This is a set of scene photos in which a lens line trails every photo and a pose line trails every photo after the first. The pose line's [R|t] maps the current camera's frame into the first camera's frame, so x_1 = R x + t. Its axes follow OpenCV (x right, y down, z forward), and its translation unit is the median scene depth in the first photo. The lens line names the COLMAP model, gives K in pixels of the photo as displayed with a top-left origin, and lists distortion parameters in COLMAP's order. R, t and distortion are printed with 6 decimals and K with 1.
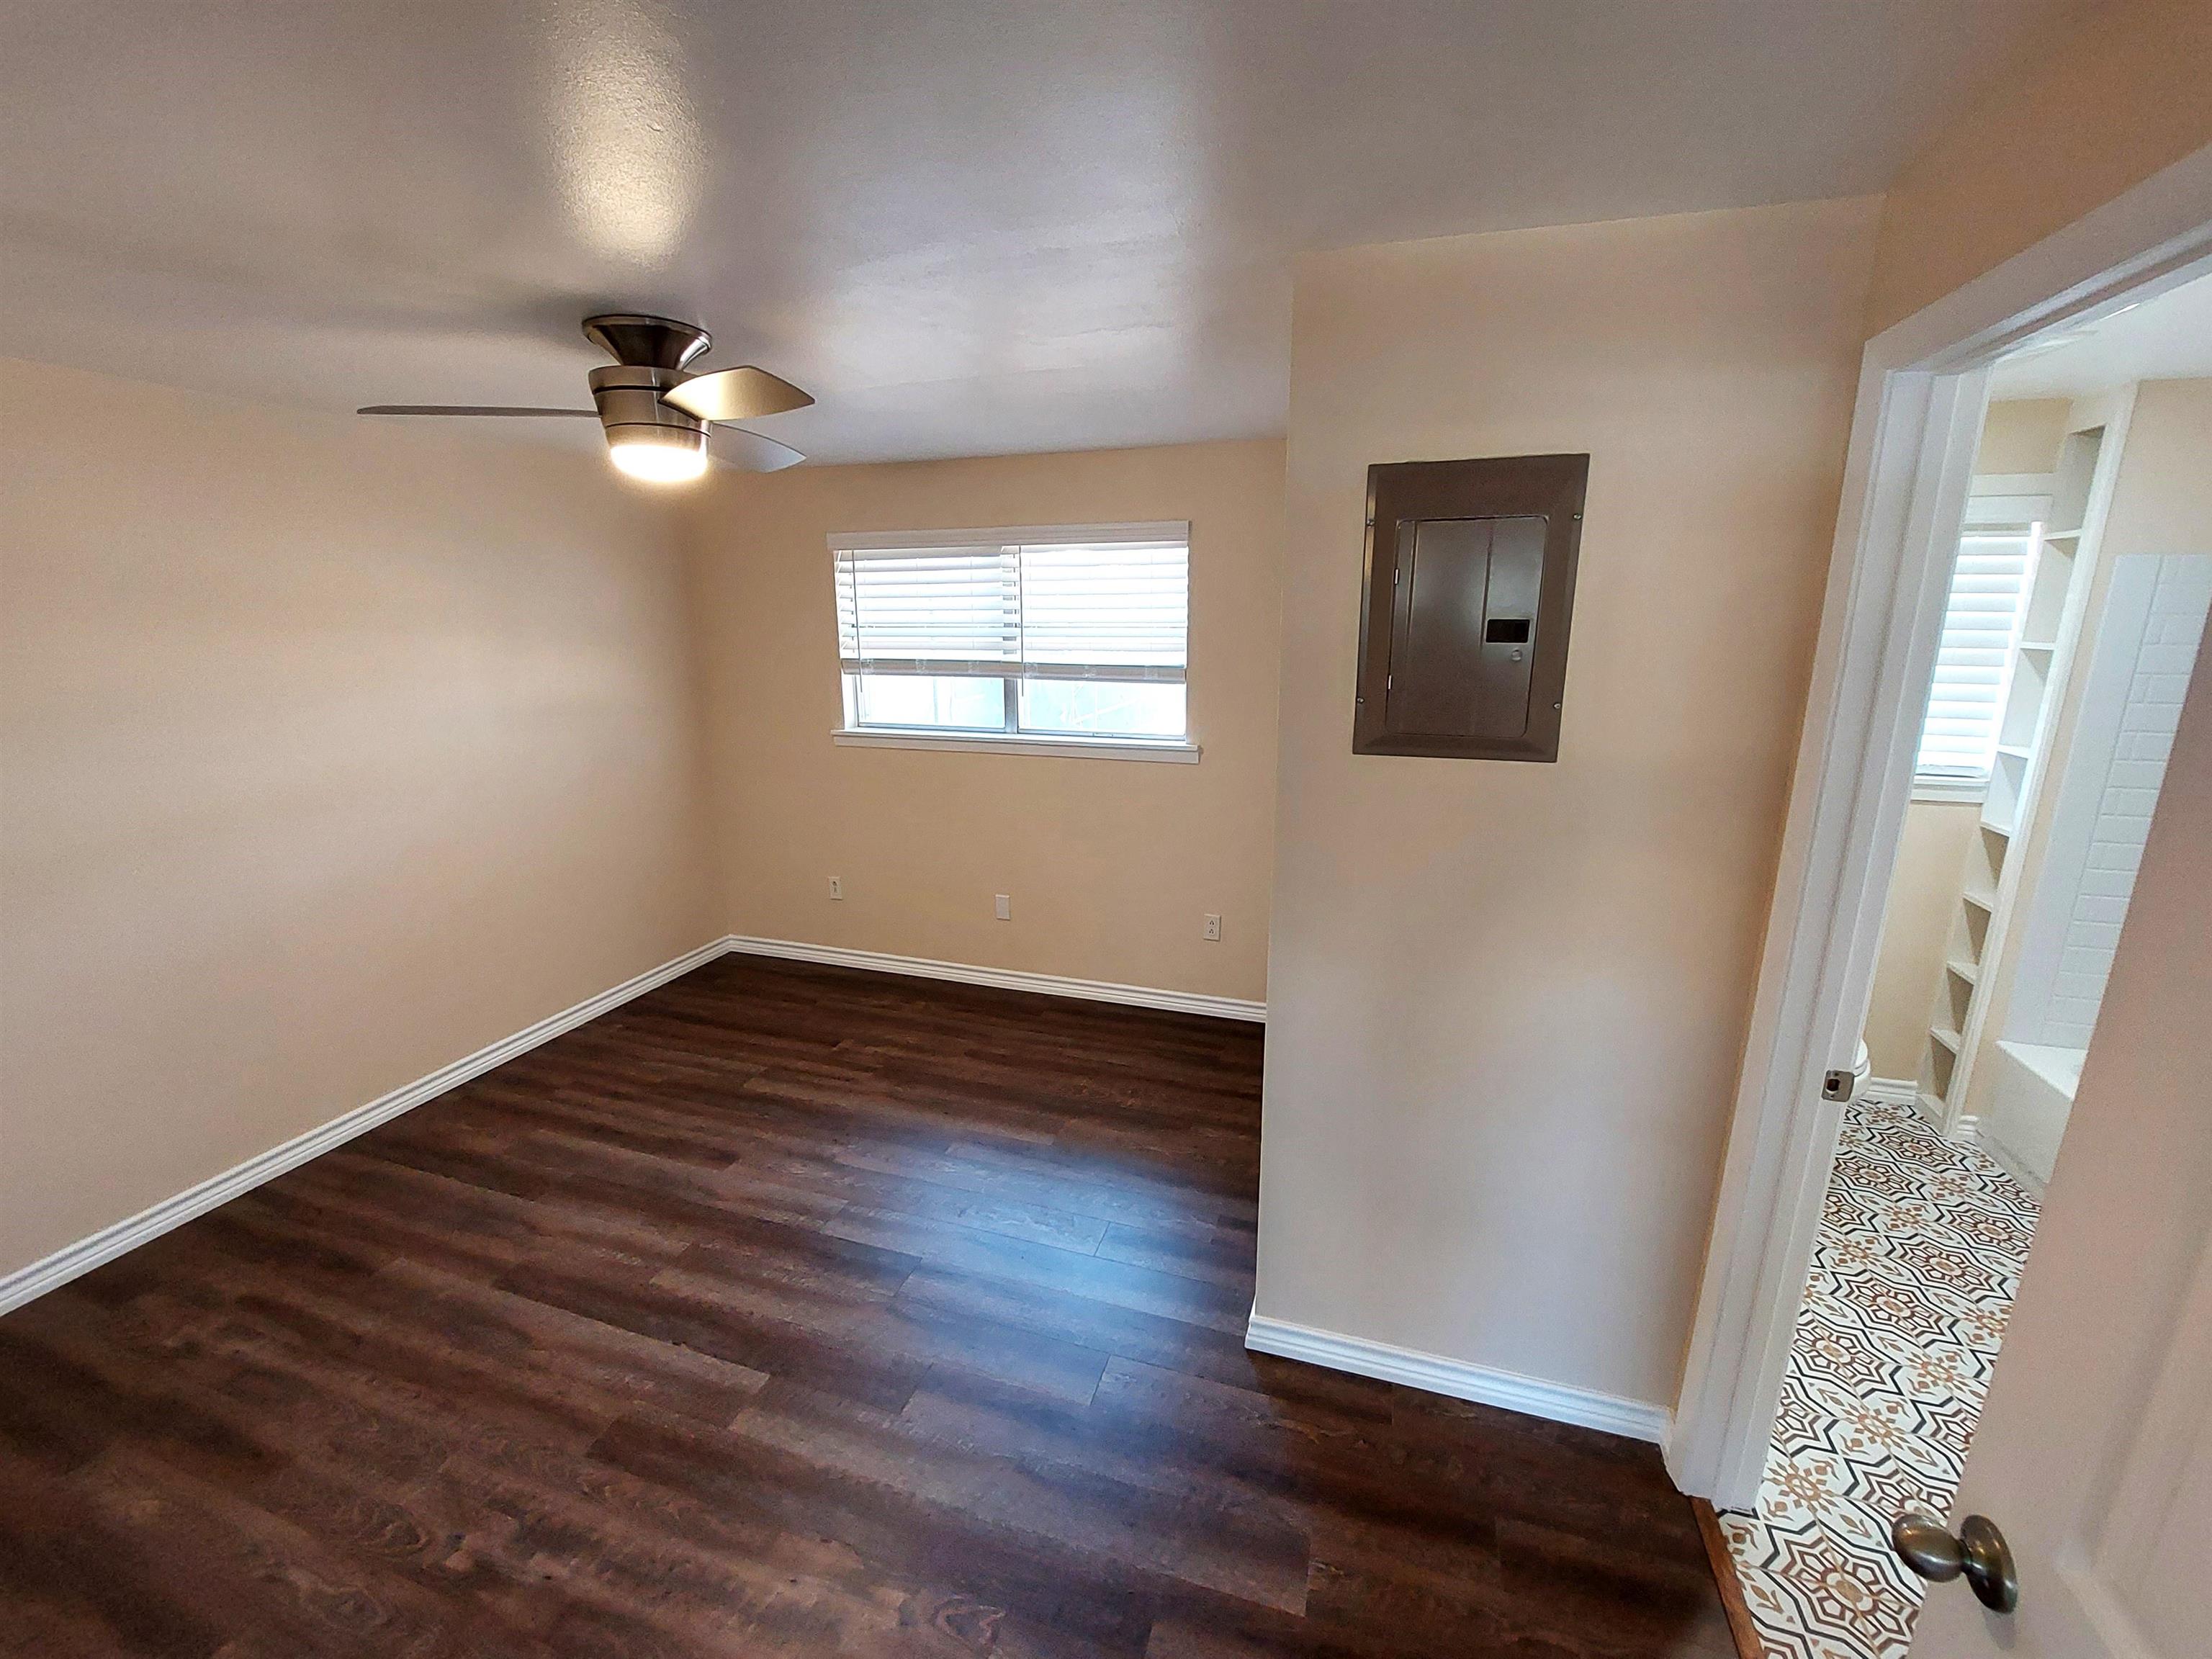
lens RADIAL K [[888.0, 0, 1106.9], [0, 888.0, 820.1], [0, 0, 1]] dist [-0.000775, -0.001859]
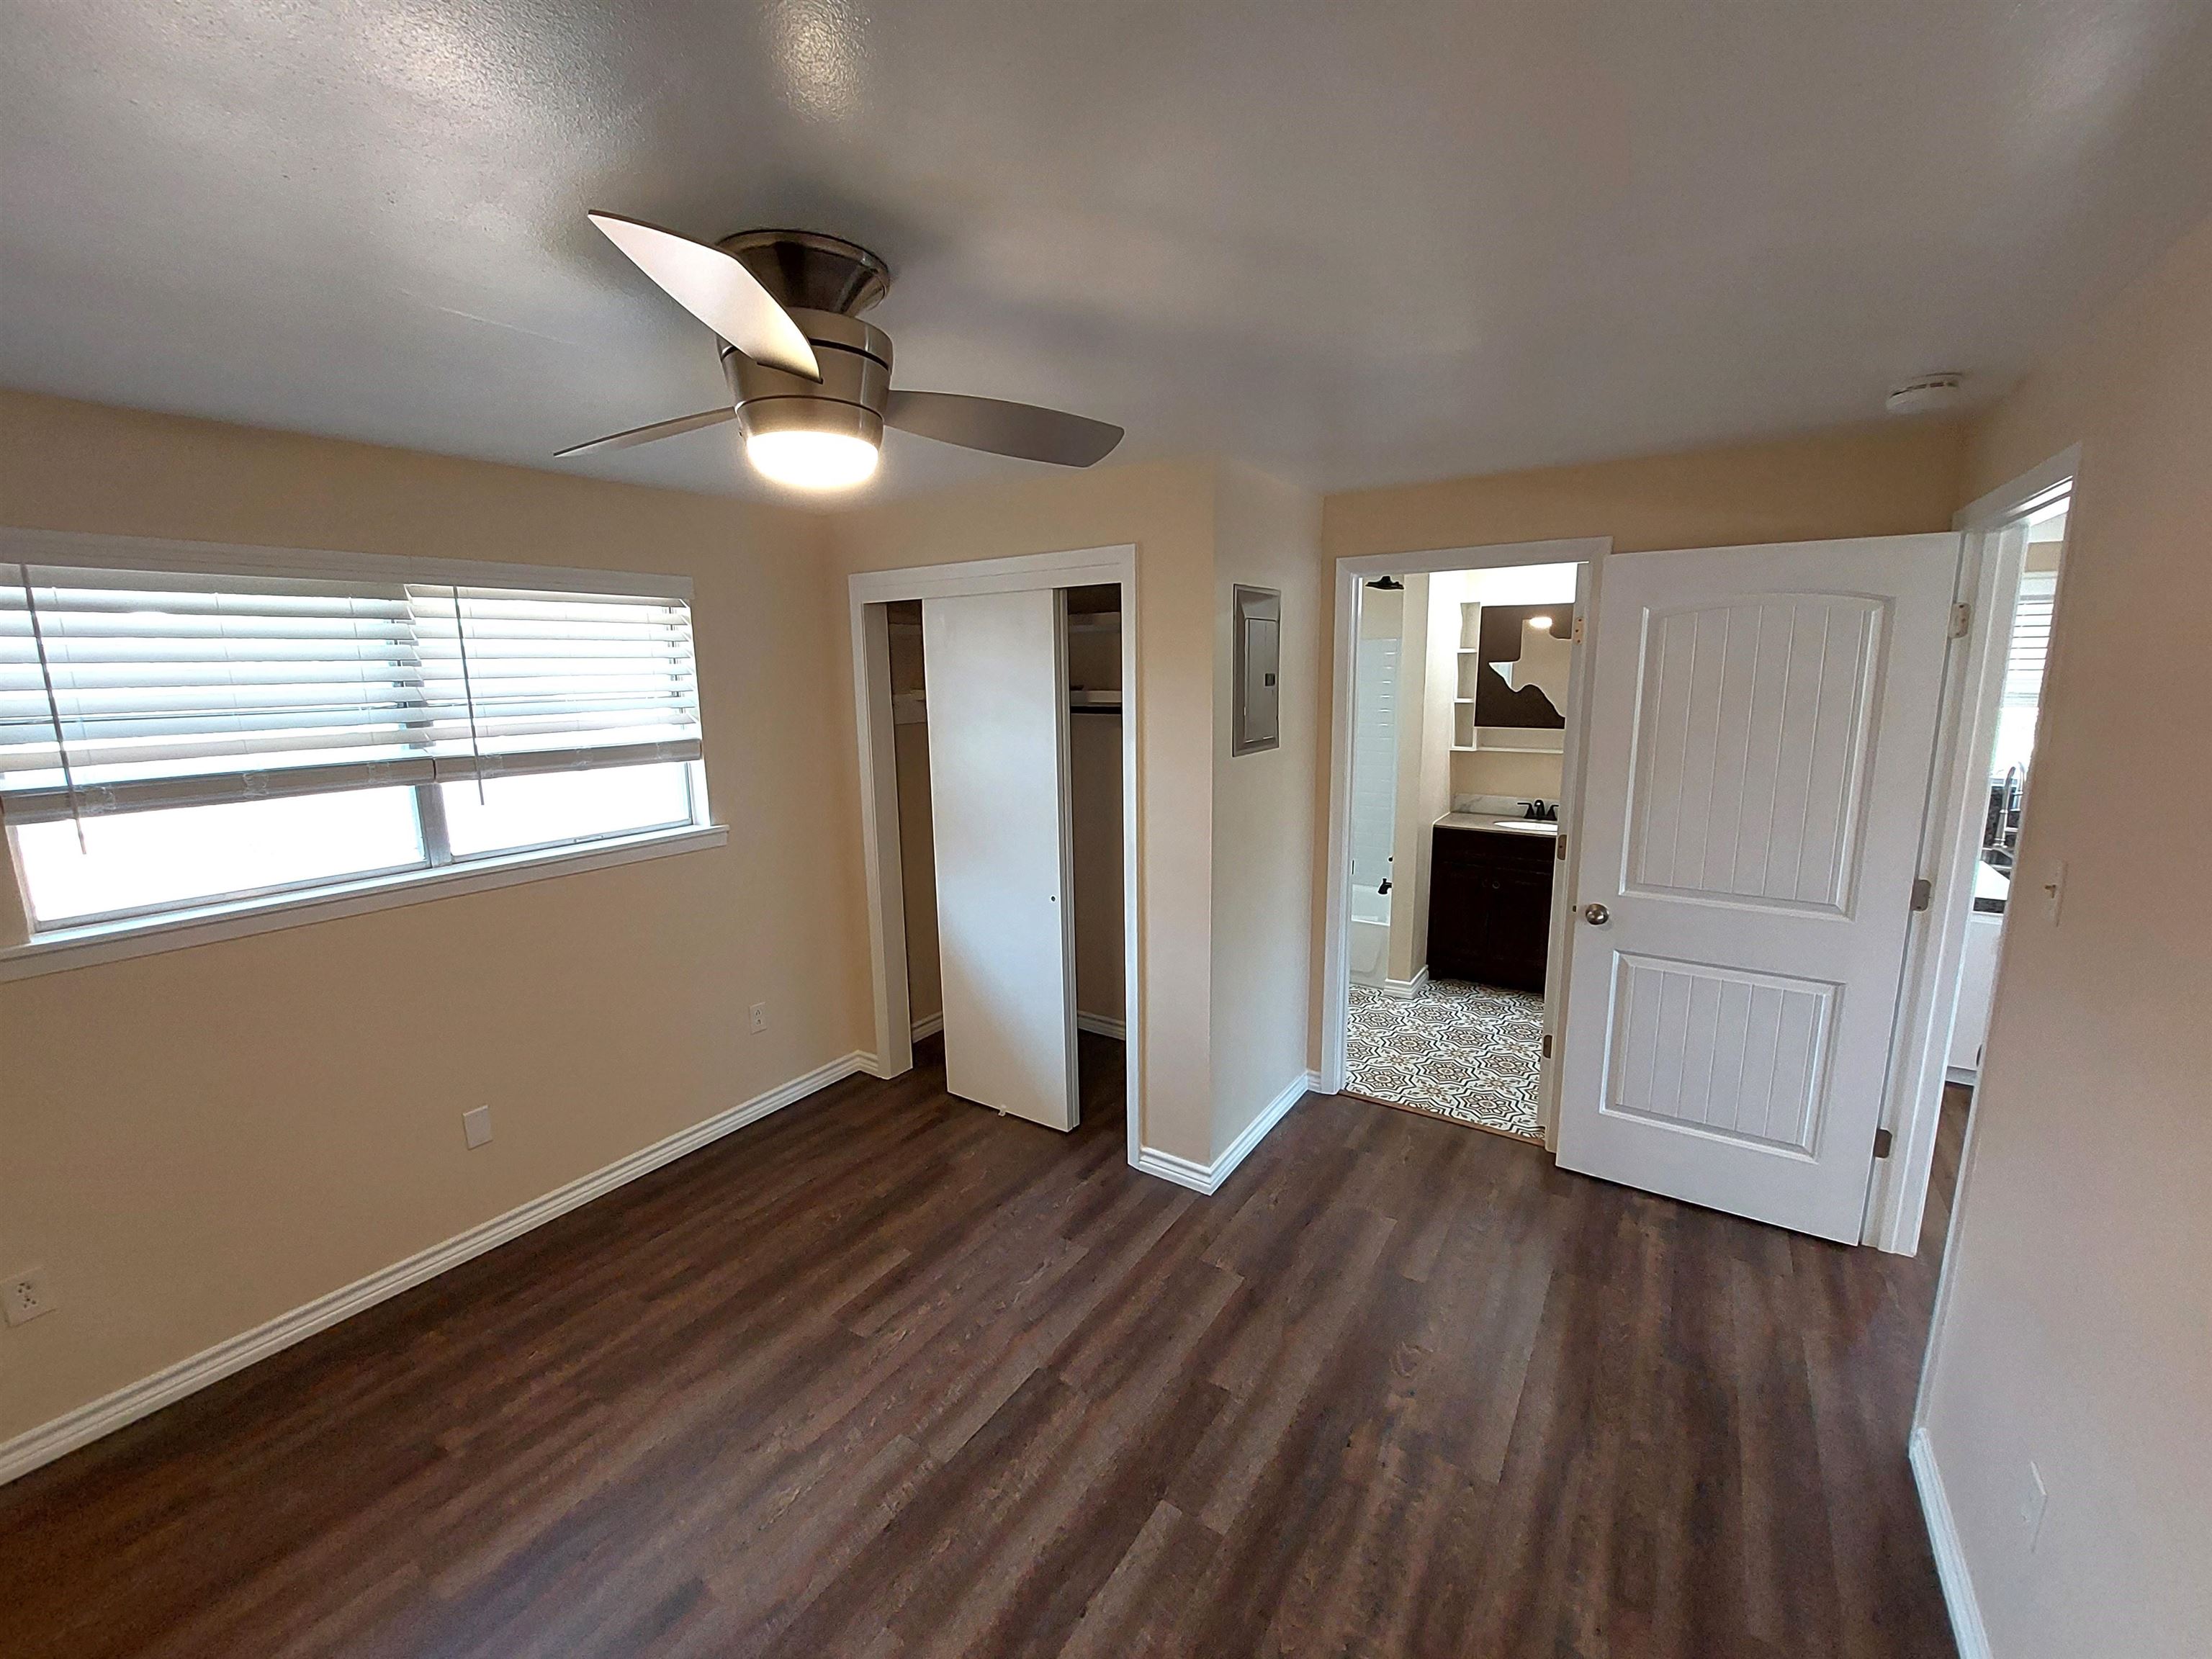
lens RADIAL K [[888.0, 0, 1106.3], [0, 888.0, 833.2], [0, 0, 1]] dist [-0.000775, -0.001859]
pose [[0.273283, -0.177434, 0.945428, -0.660167], [0.236063, 0.965157, 0.112901, -0.088313], [-0.932518, 0.192327, 0.305647, 0.374138]]
